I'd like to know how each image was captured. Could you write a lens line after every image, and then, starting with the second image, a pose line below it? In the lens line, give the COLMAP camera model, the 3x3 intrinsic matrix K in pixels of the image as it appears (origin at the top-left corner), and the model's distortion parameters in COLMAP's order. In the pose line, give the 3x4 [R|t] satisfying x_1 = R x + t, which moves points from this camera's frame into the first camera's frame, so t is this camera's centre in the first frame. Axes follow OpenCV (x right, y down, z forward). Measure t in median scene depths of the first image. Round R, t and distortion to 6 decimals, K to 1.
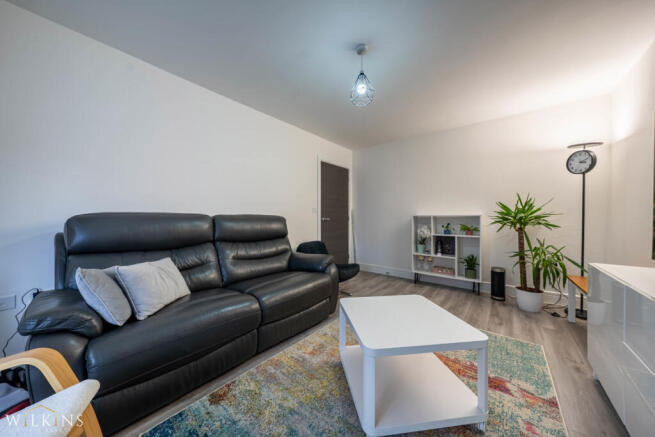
lens RADIAL K [[221.1, 0, 327.5], [0, 221.1, 218.5], [0, 0, 1]] dist [-0.000496, -0.000221]
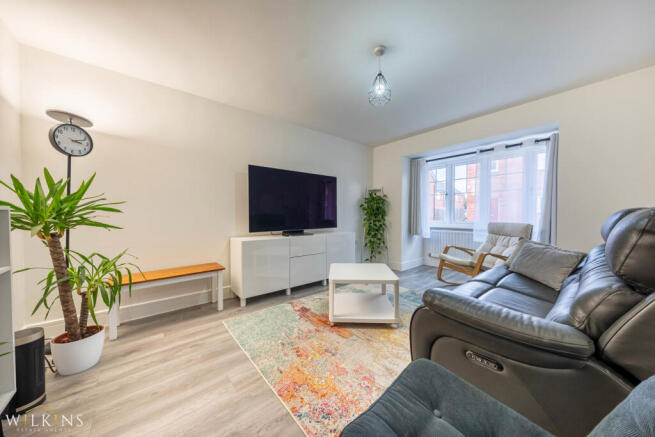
lens RADIAL K [[221.1, 0, 327.5], [0, 221.1, 218.5], [0, 0, 1]] dist [-0.000496, -0.000221]
pose [[-0.982041, -0.004785, 0.188607, 0.156638], [-0.000297, 0.999716, 0.023817, -0.006778], [-0.188668, 0.023333, -0.981764, 1.646156]]
